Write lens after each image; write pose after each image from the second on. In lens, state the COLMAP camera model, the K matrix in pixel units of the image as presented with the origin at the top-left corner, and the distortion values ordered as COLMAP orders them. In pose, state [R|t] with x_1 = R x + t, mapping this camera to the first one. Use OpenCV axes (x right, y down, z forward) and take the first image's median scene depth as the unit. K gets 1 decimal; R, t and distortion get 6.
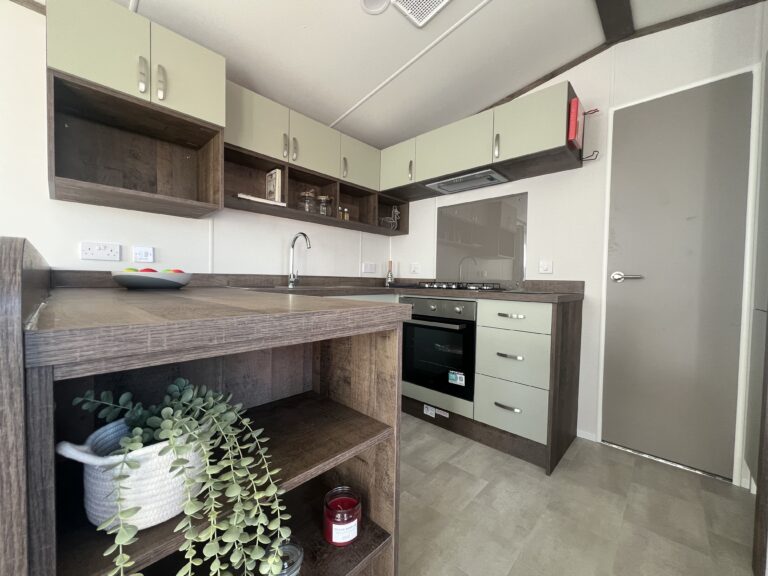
lens RADIAL K [[306.9, 0, 389.6], [0, 306.9, 286.9], [0, 0, 1]] dist [0.004181, 0.001154]
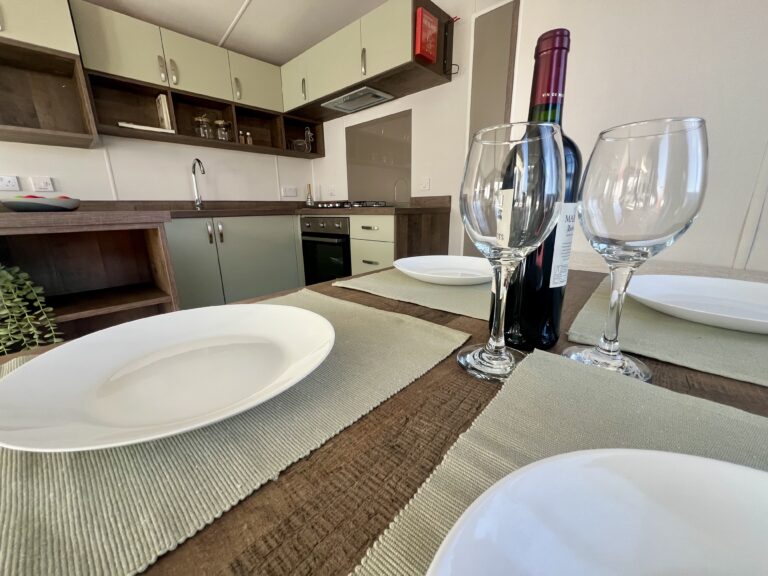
lens RADIAL K [[307.5, 0, 385.9], [0, 307.5, 285.2], [0, 0, 1]] dist [0.001410, -0.000084]
pose [[0.999386, -0.033961, -0.008659, 0.351304], [0.035037, 0.974180, 0.223038, 0.036227], [0.000861, -0.223205, 0.974771, -0.145209]]
